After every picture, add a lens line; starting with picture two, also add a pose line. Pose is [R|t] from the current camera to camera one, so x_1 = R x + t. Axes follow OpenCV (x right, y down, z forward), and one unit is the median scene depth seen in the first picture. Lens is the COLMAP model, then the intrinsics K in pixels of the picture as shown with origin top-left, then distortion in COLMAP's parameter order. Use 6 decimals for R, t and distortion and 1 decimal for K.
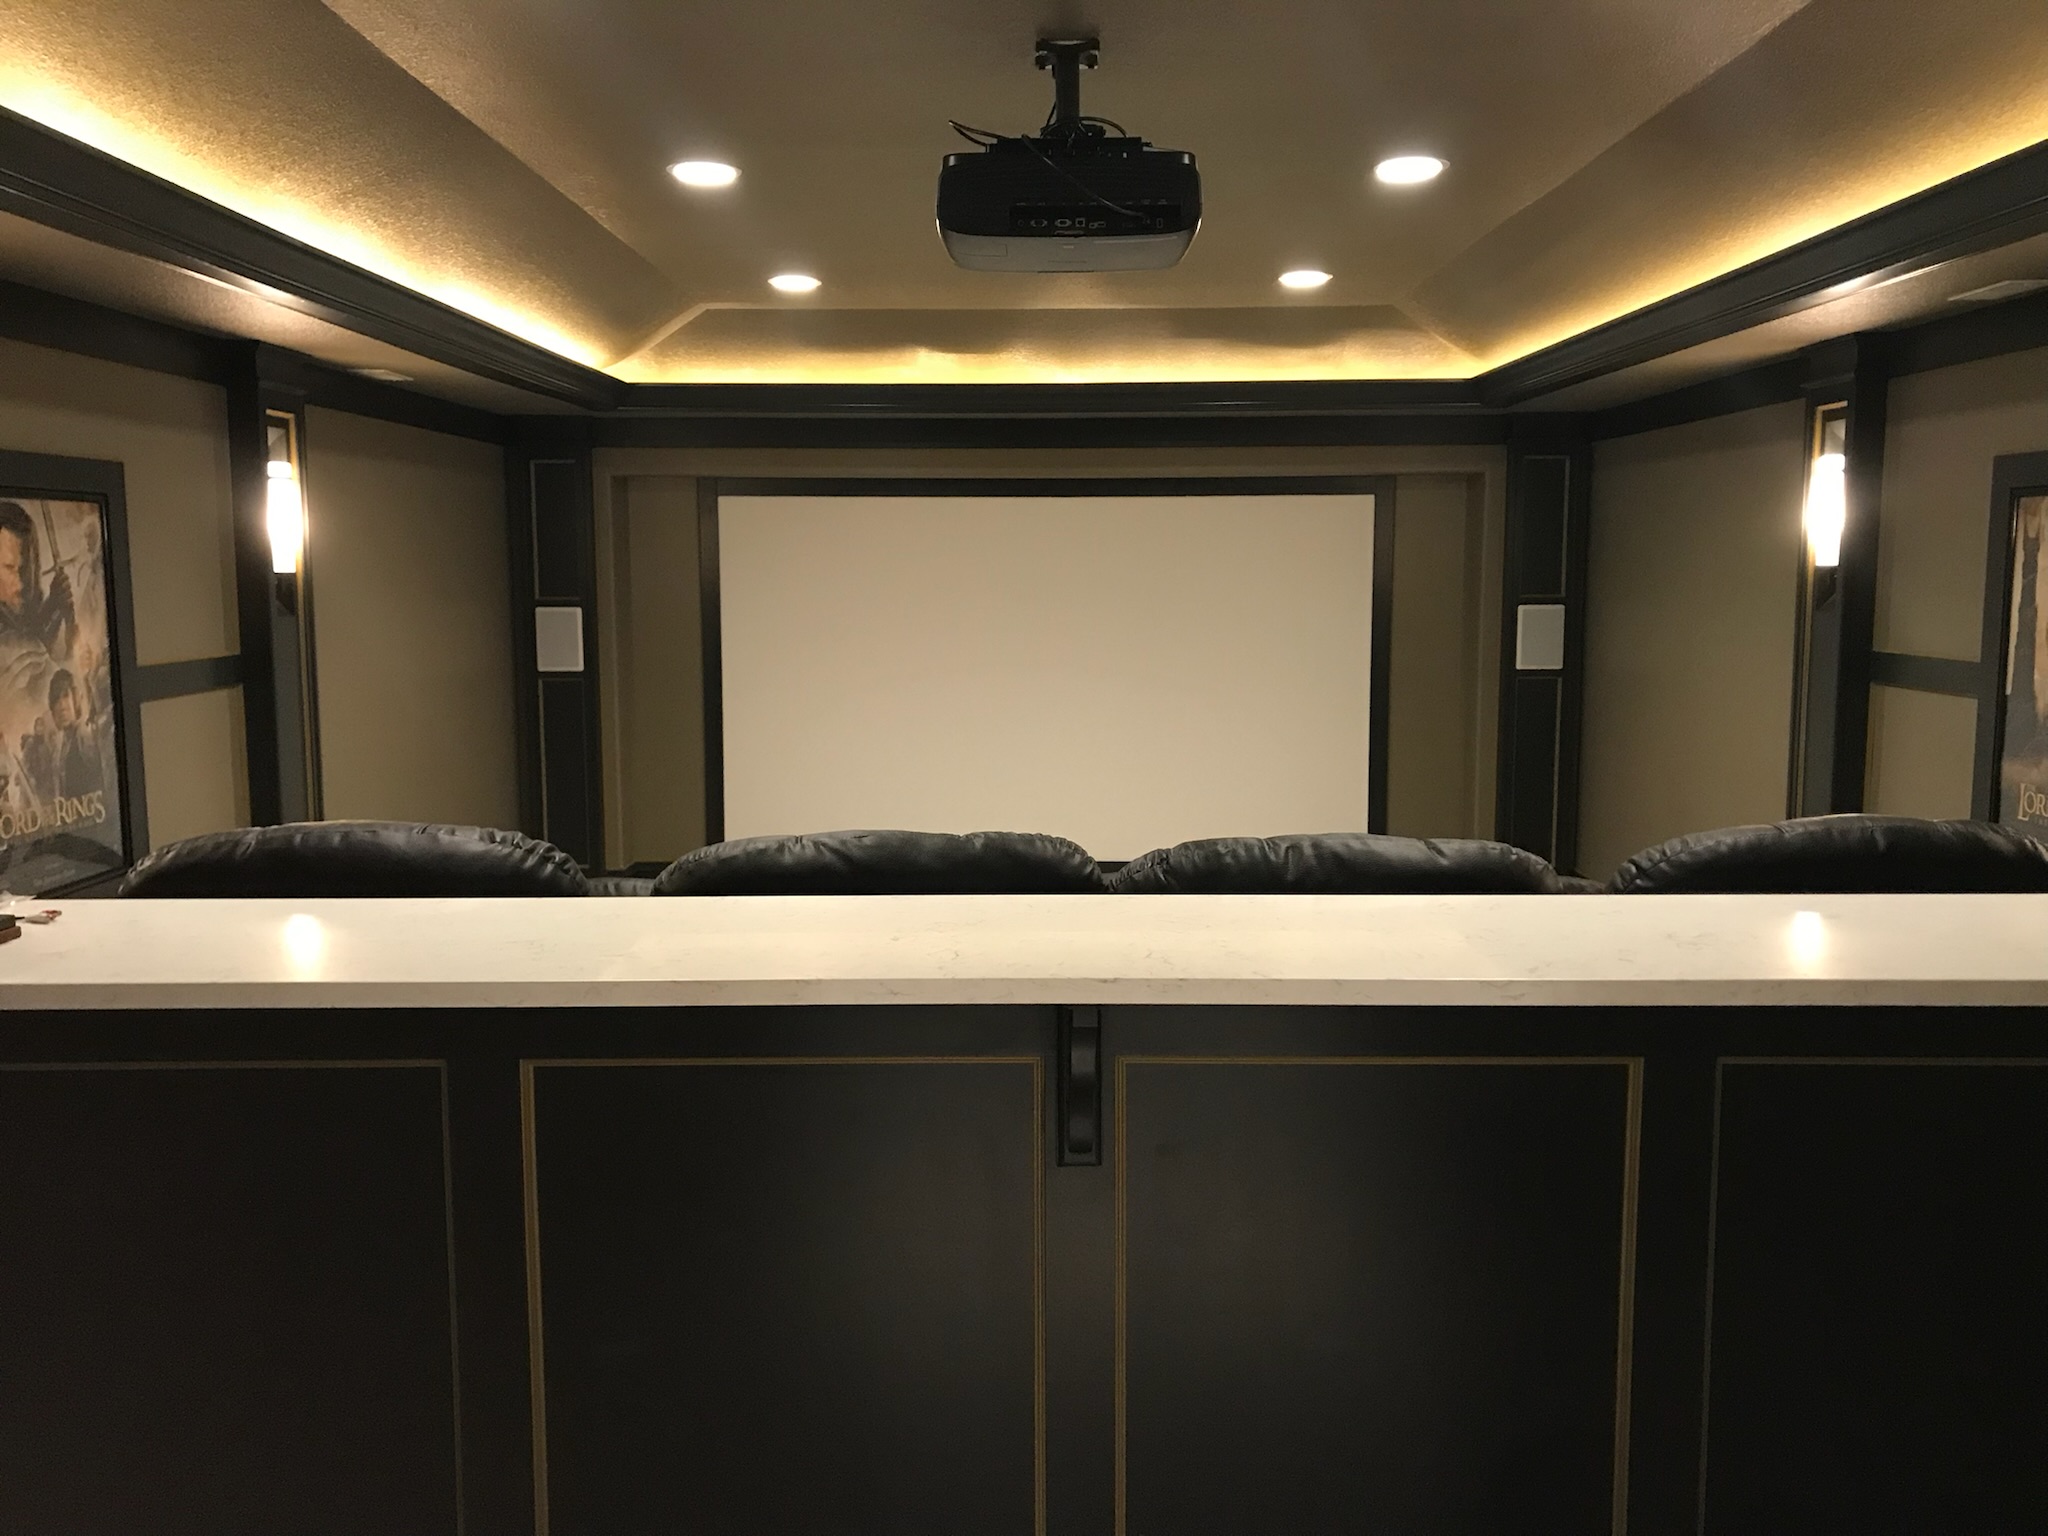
lens RADIAL K [[1689.4, 0, 1024.0], [0, 1689.4, 768.0], [0, 0, 1]] dist [0.015761, 0.015039]
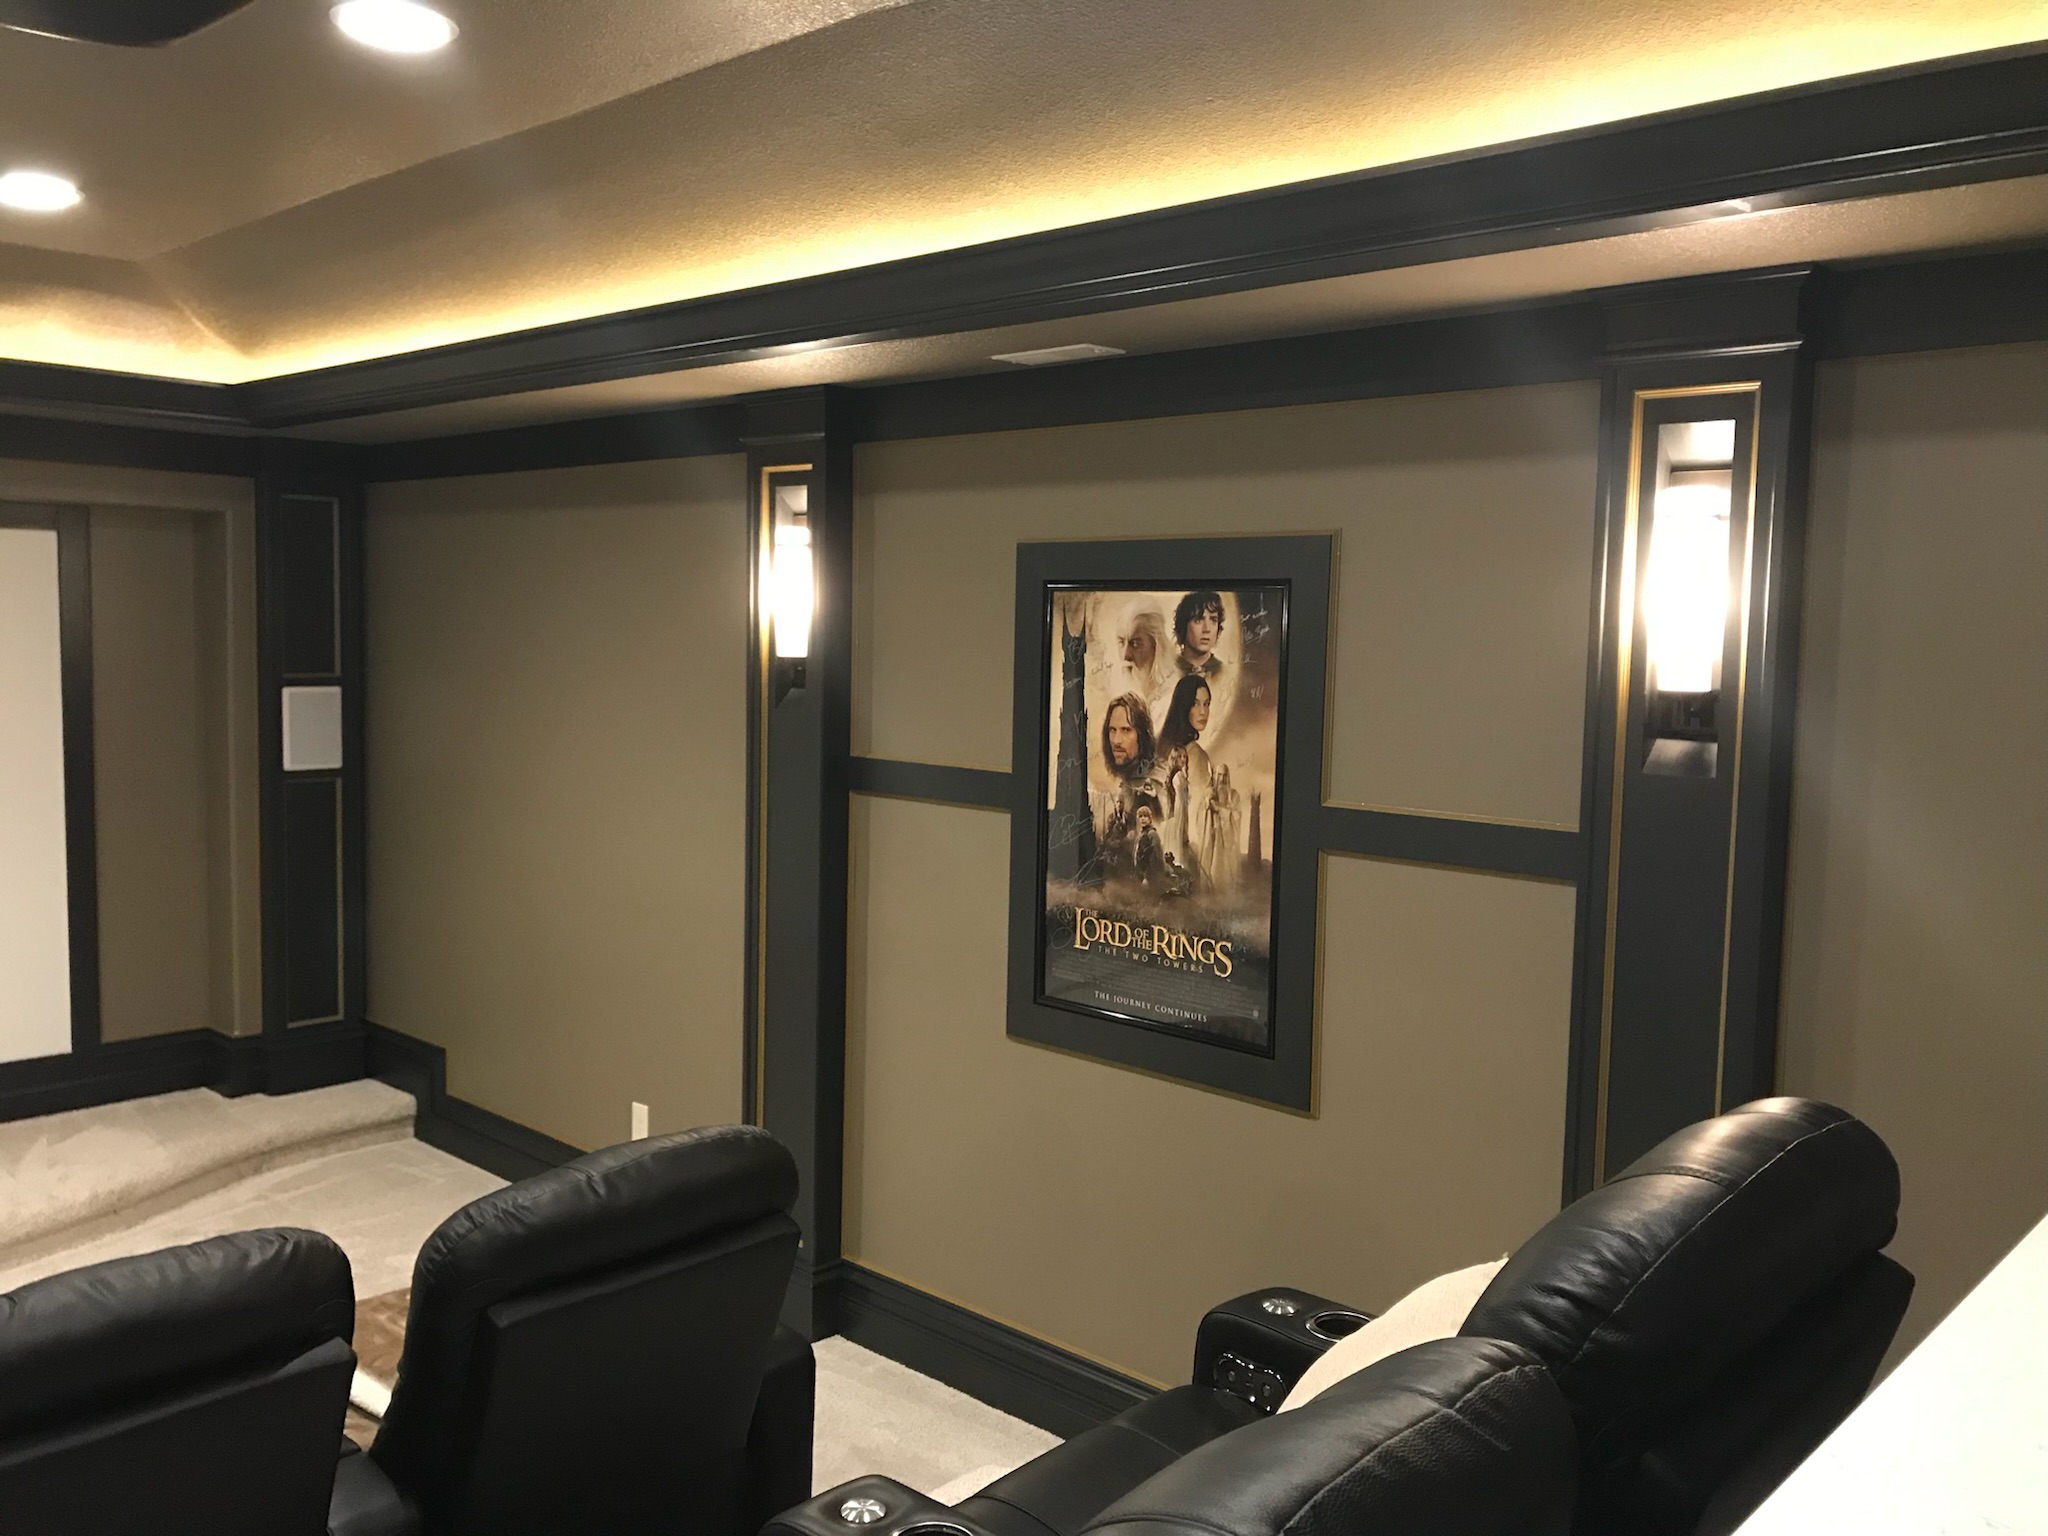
lens RADIAL K [[1683.7, 0, 1025.5], [0, 1683.7, 774.7], [0, 0, 1]] dist [0.027506, -0.003618]
pose [[0.674506, -0.053551, 0.736324, -0.070753], [0.069479, 0.997544, 0.008904, -0.060360], [-0.734993, 0.045153, 0.676570, 0.352689]]
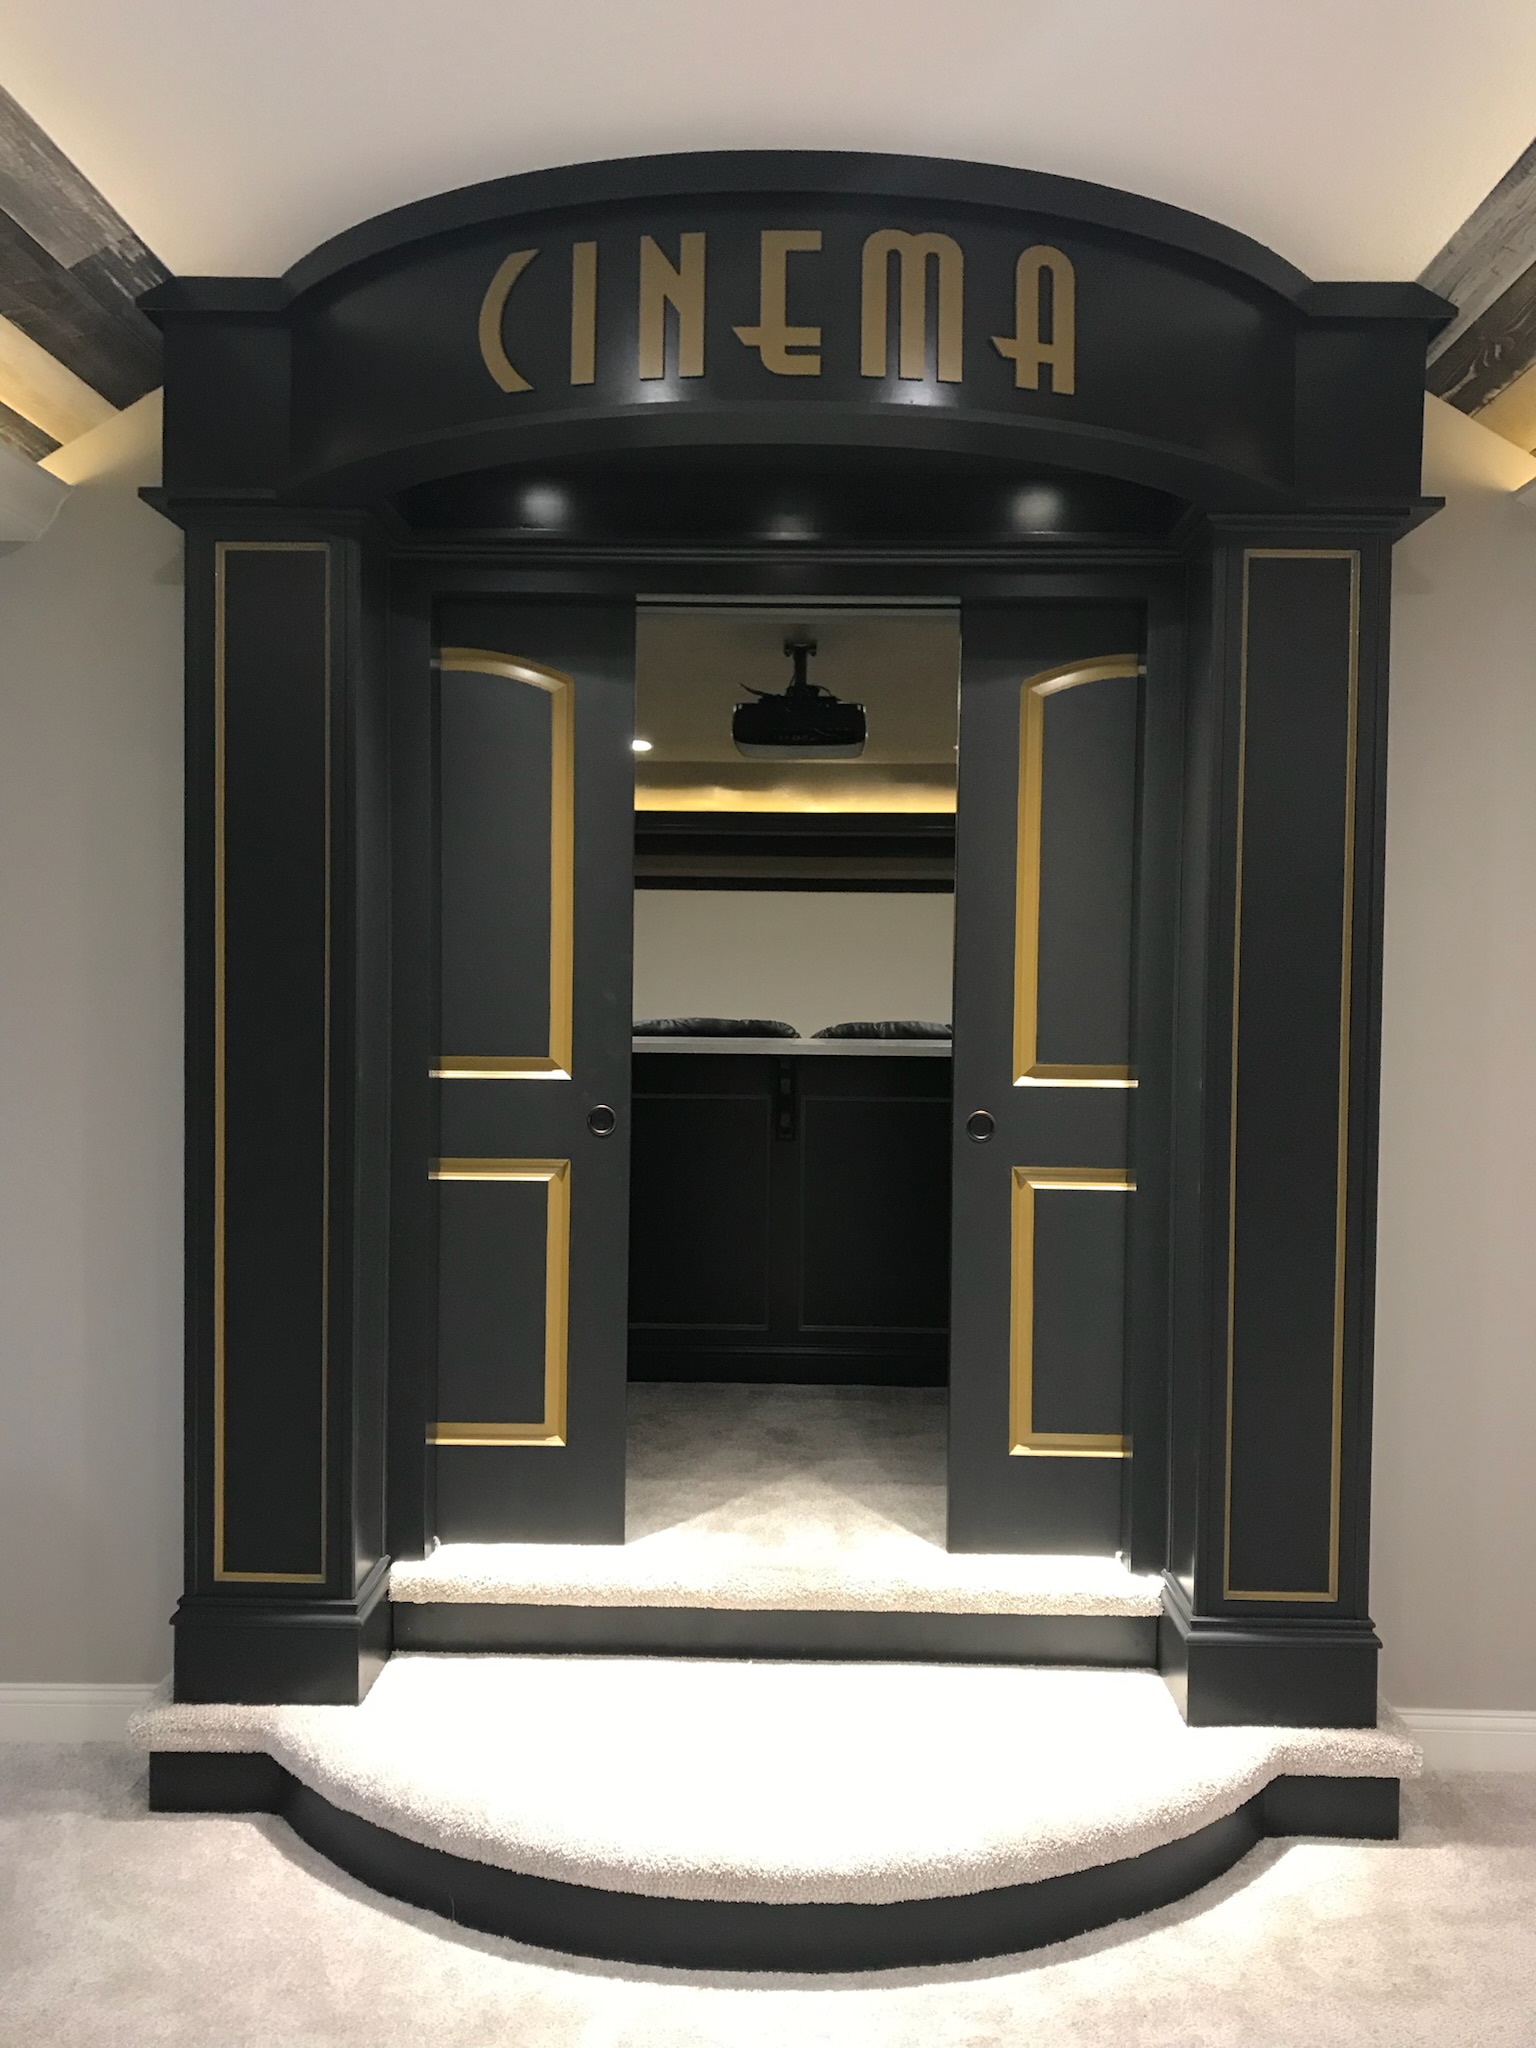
lens RADIAL K [[1683.7, 0, 768.0], [0, 1683.7, 1024.0], [0, 0, 1]] dist [0.027506, -0.003618]
pose [[0.999677, 0.013687, -0.021393, 0.022299], [-0.015588, 0.995690, -0.091425, 0.112921], [0.020050, 0.091729, 0.995582, -0.550799]]
